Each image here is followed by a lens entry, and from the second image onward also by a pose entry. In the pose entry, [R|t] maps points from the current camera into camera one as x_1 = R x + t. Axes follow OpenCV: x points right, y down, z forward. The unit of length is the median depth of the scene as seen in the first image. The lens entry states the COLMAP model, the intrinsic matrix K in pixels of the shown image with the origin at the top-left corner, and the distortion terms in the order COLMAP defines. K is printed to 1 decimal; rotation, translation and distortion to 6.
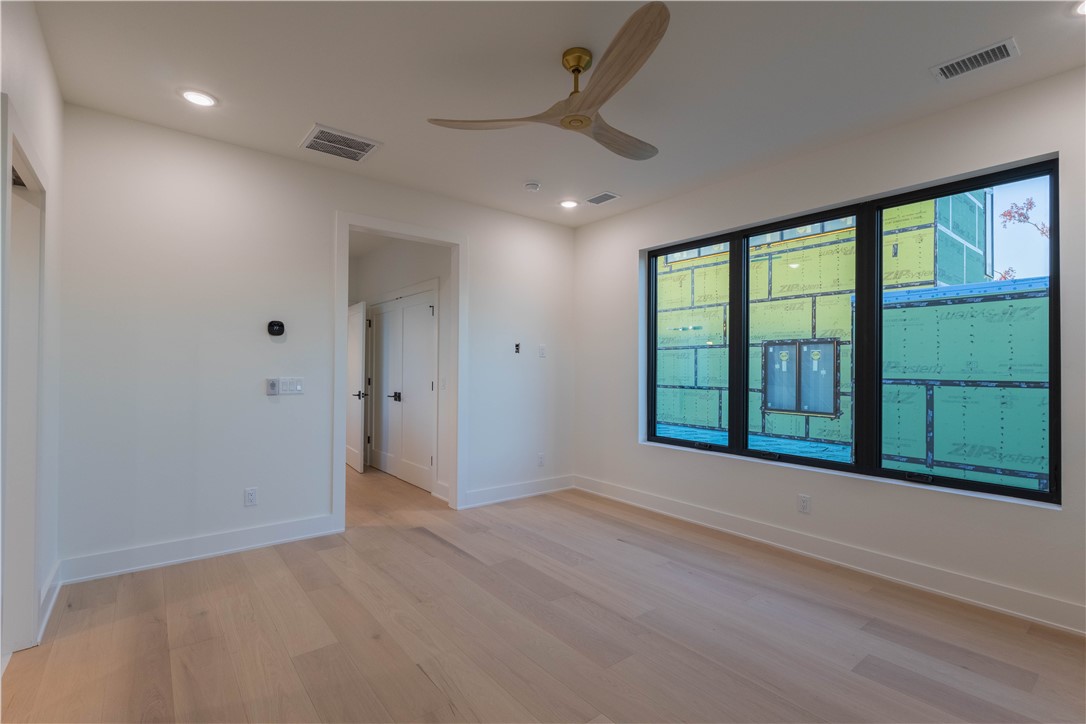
lens RADIAL K [[500.5, 0, 540.5], [0, 500.5, 362.5], [0, 0, 1]] dist [0.004106, 0.000341]
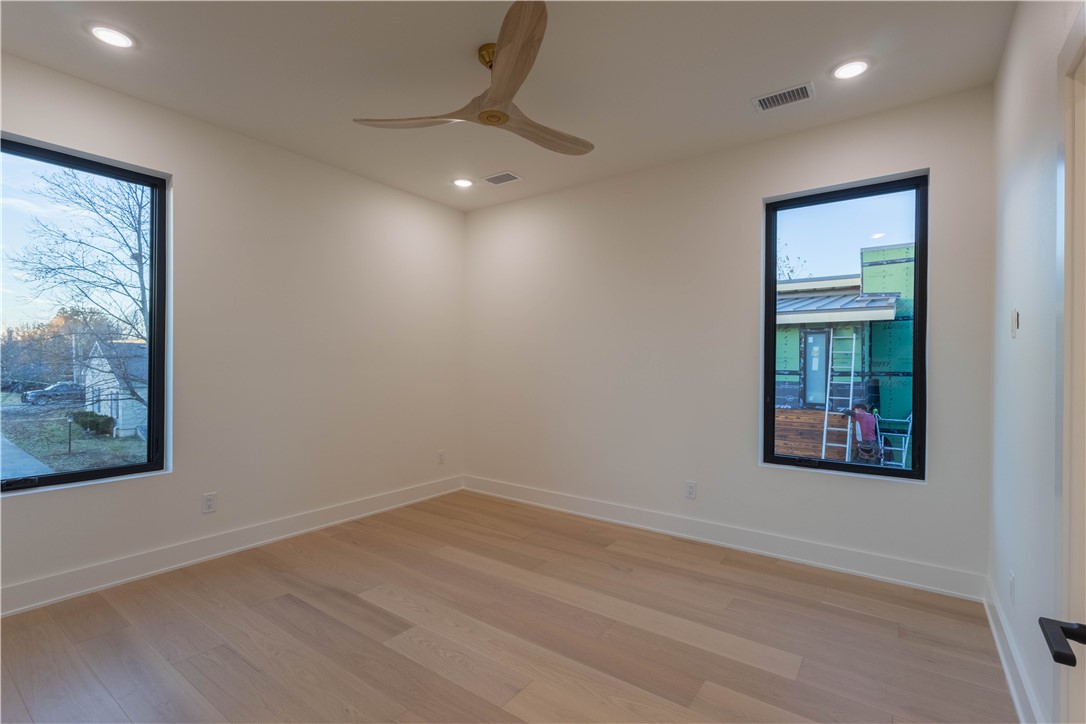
lens RADIAL K [[500.5, 0, 540.5], [0, 500.5, 362.5], [0, 0, 1]] dist [0.004106, 0.000341]
pose [[0.962311, -0.003165, 0.271934, -0.153626], [-0.000809, 0.999895, 0.014502, 0.000200], [-0.271951, -0.014176, 0.962207, 0.195809]]
